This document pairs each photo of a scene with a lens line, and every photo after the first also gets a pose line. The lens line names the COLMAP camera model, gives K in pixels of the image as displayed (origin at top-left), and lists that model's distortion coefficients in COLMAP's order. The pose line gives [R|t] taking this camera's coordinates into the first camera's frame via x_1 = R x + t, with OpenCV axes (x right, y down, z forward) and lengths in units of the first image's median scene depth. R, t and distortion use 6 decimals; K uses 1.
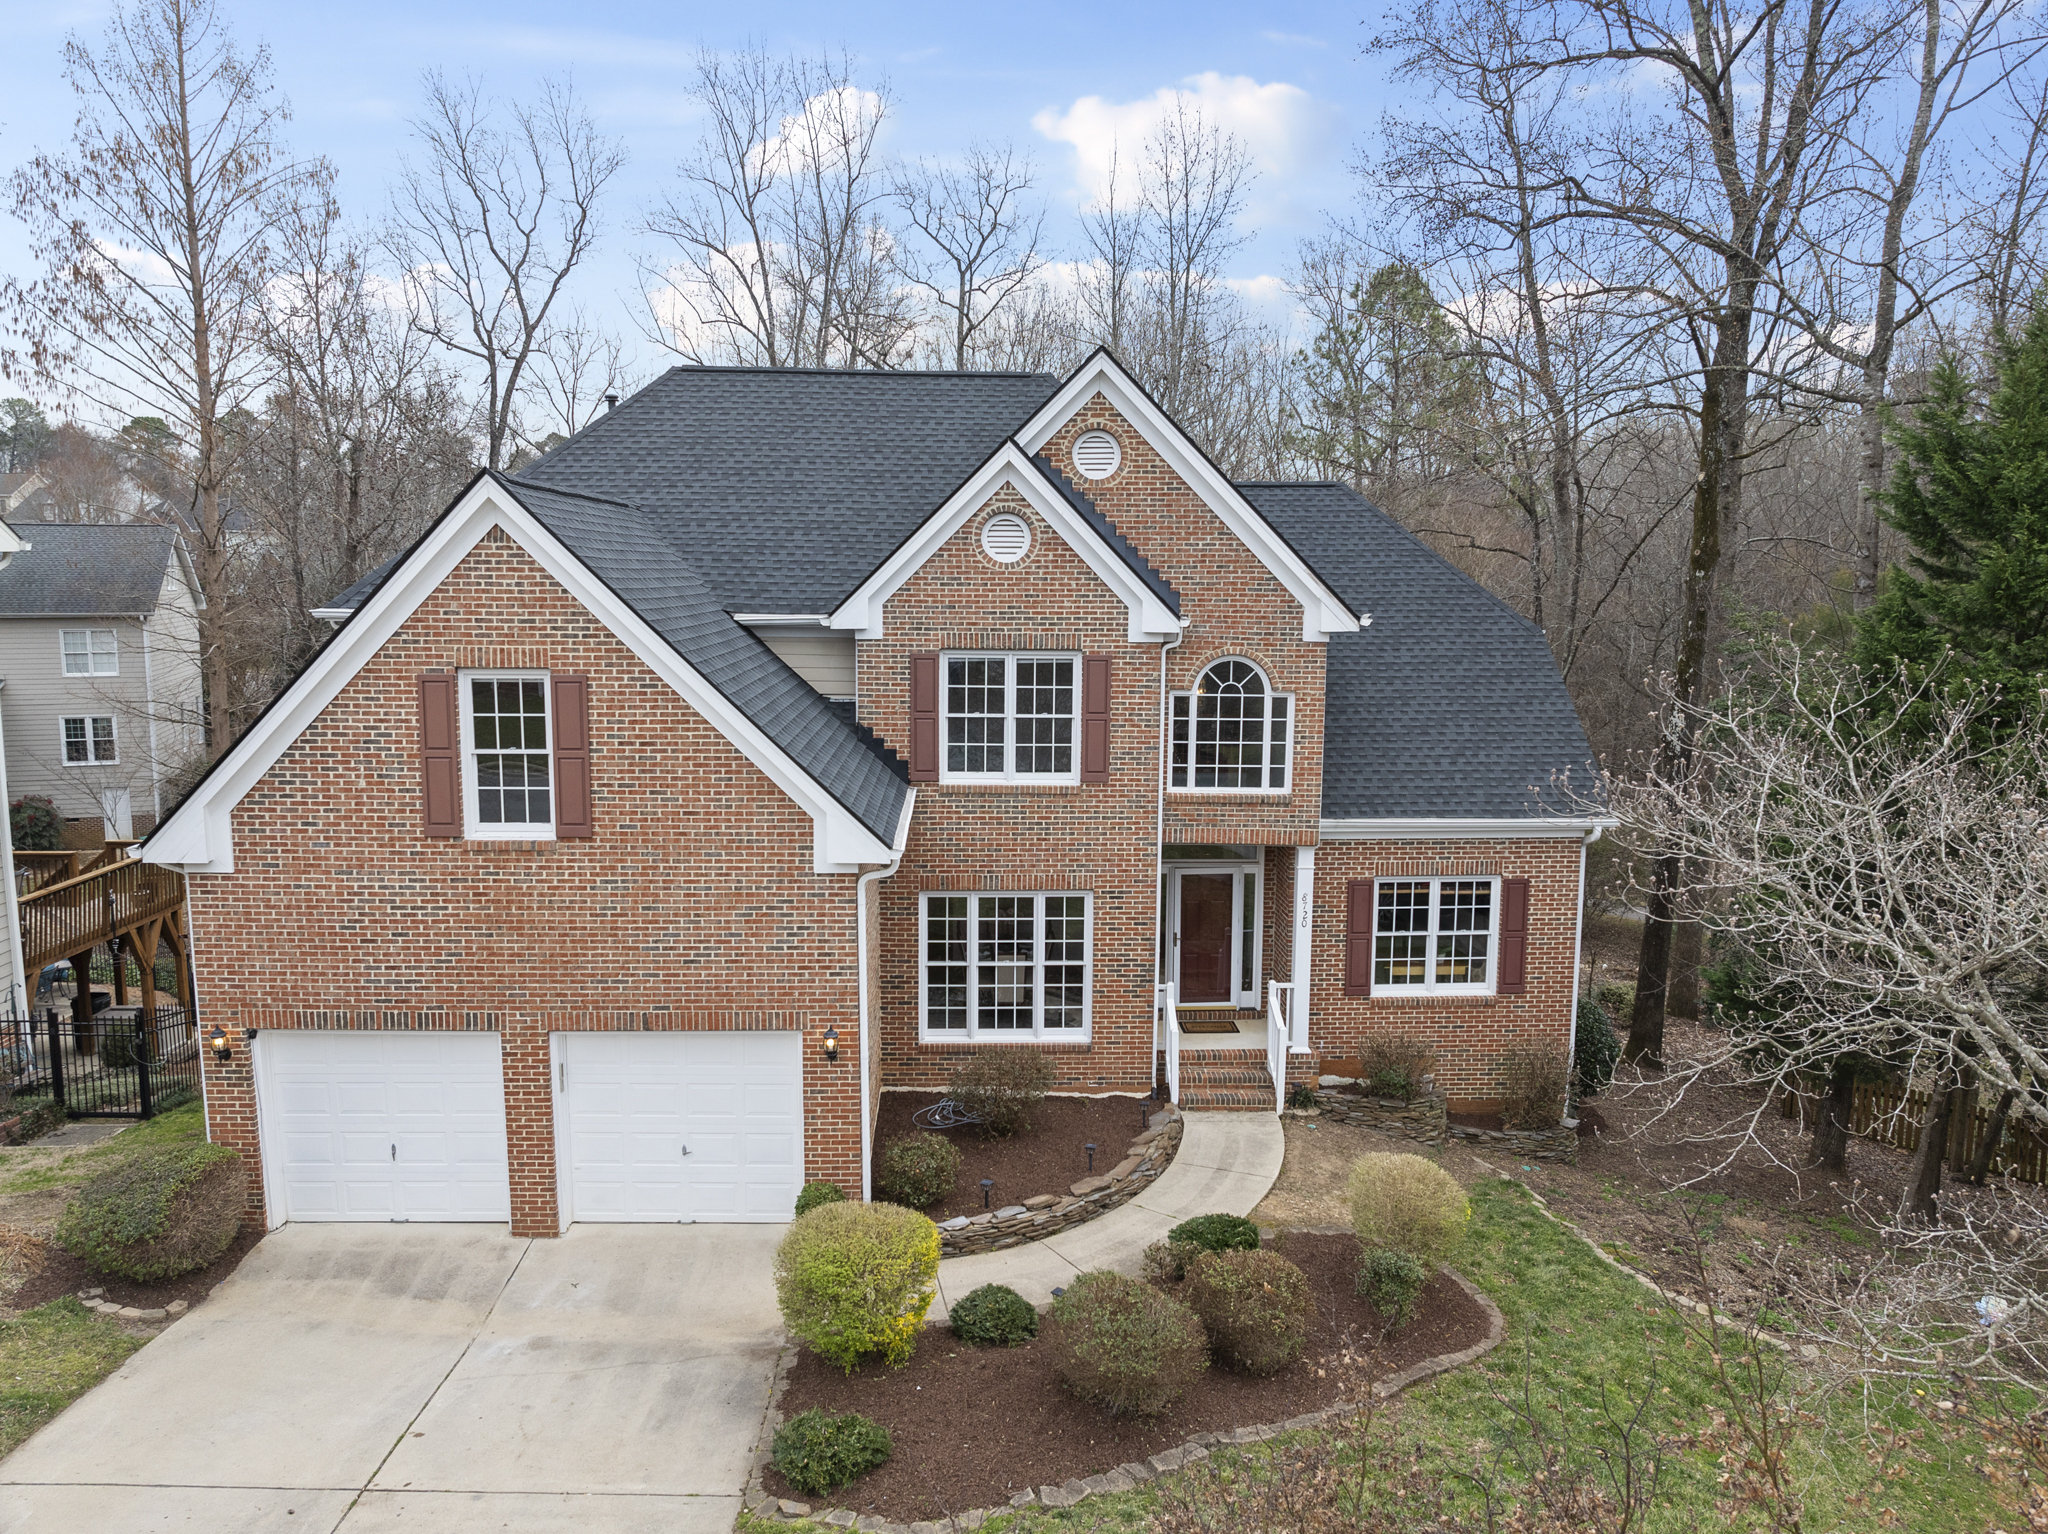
lens RADIAL K [[1415.5, 0, 1027.2], [0, 1415.5, 777.6], [0, 0, 1]] dist [-0.075945, 0.040231]
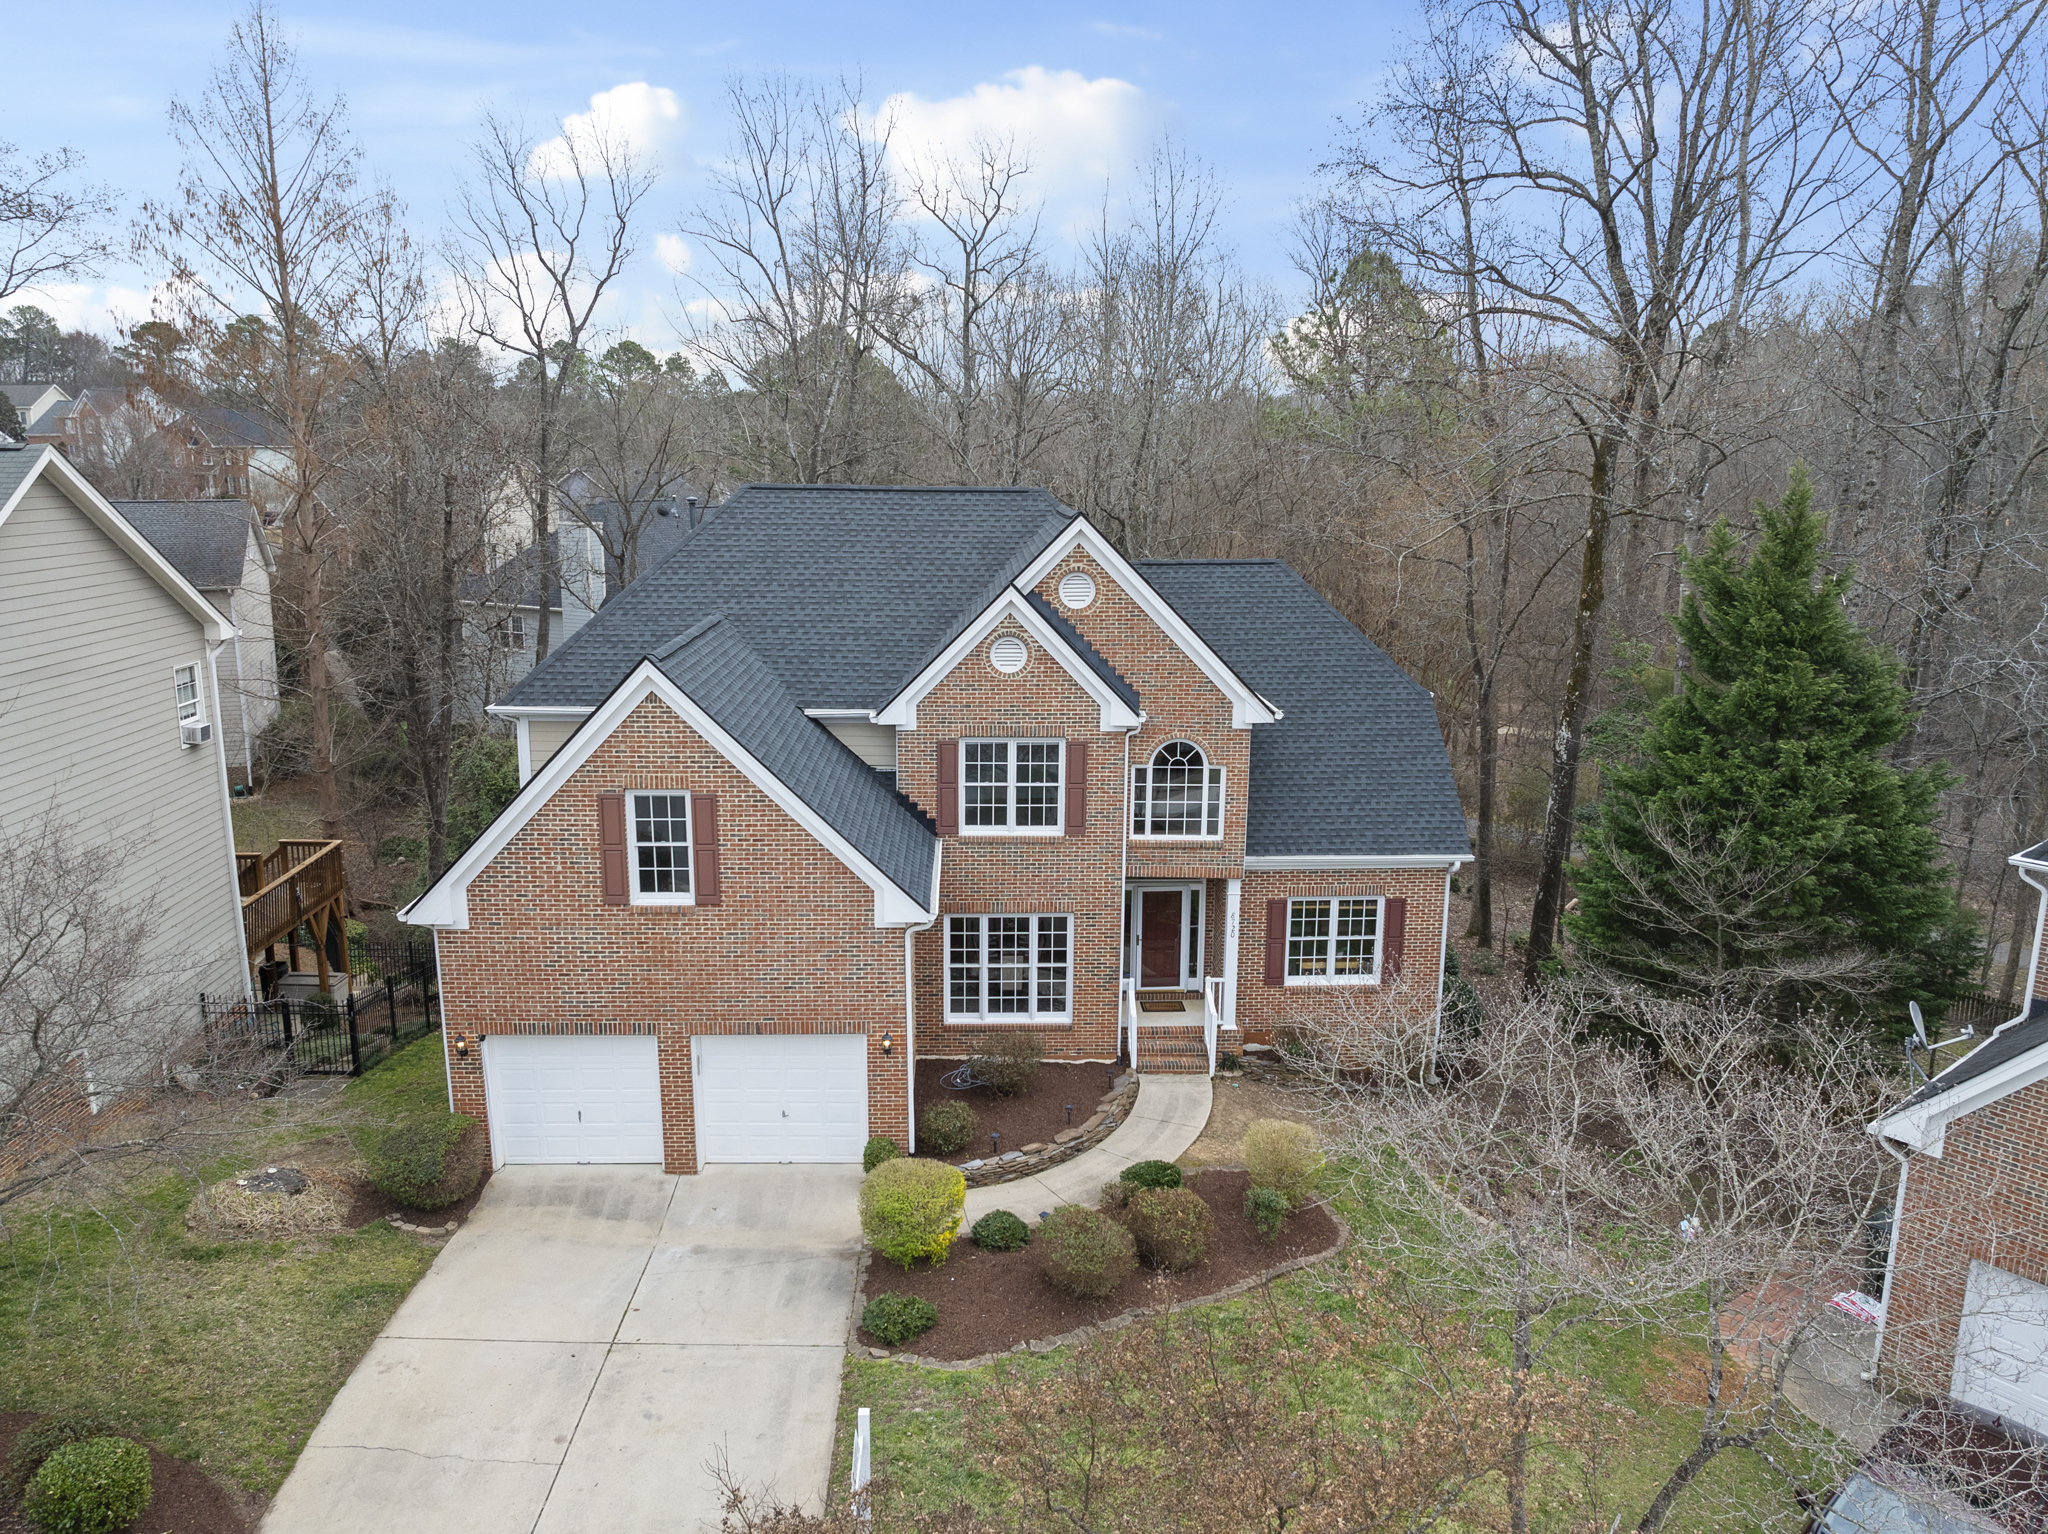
lens RADIAL K [[1421.1, 0, 1027.0], [0, 1421.1, 768.2], [0, 0, 1]] dist [-0.070205, 0.031335]
pose [[0.999998, 0.001284, -0.001532, 0.004398], [-0.001162, 0.996990, 0.077523, -0.164078], [0.001627, -0.077521, 0.996989, -0.338364]]
